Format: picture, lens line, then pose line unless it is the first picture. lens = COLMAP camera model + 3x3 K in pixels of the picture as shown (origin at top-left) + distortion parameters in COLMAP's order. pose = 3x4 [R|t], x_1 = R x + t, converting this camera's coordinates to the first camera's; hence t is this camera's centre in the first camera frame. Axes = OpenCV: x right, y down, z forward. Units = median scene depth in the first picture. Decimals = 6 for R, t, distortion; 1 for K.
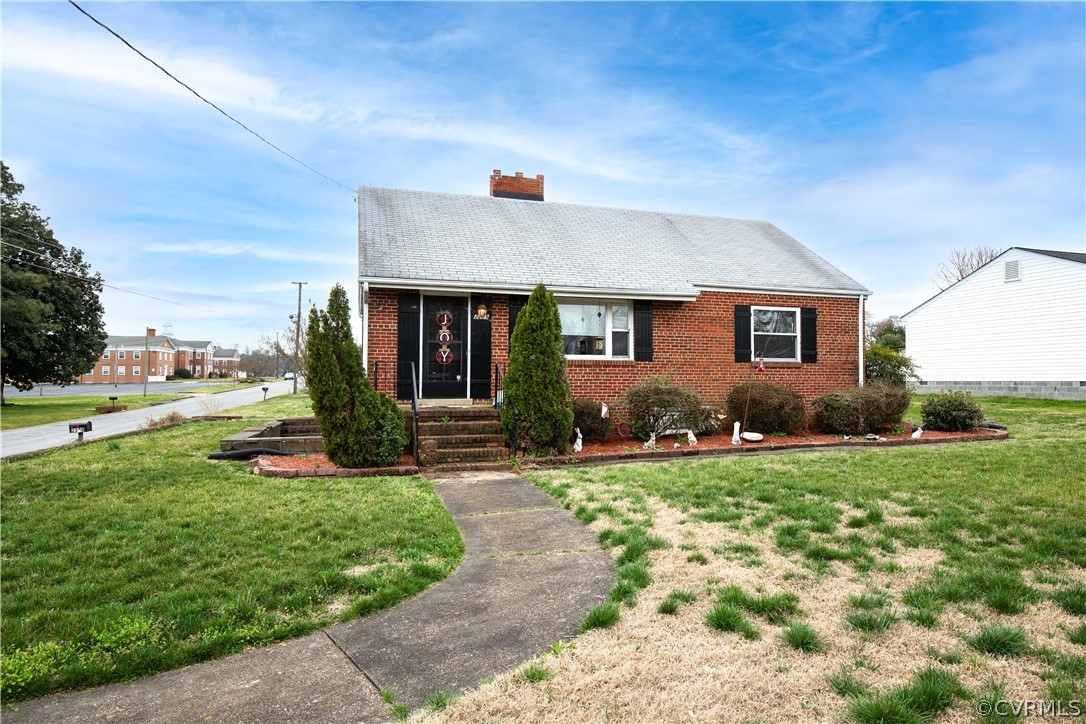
lens RADIAL K [[652.7, 0, 544.5], [0, 652.7, 367.6], [0, 0, 1]] dist [-0.012310, -0.000803]
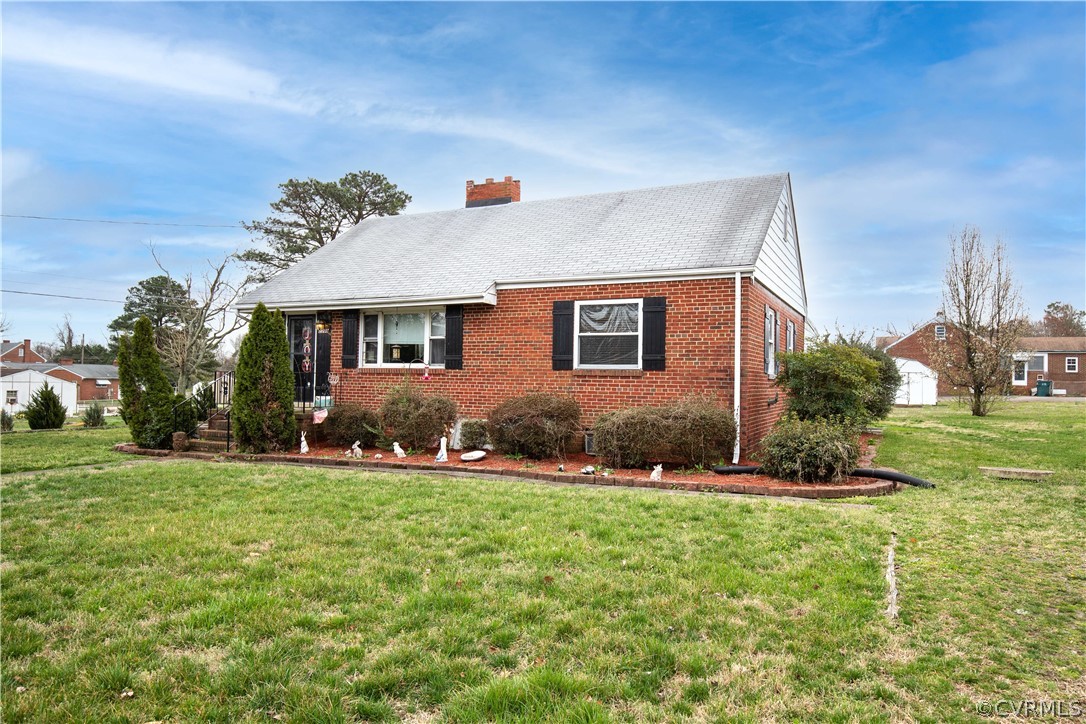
lens RADIAL K [[711.4, 0, 543.7], [0, 711.4, 363.9], [0, 0, 1]] dist [-0.019939, 0.000539]
pose [[0.723186, -0.007401, -0.690614, 0.913726], [0.000268, 0.999946, -0.010435, -0.006496], [0.690654, 0.007361, 0.723148, 0.328449]]
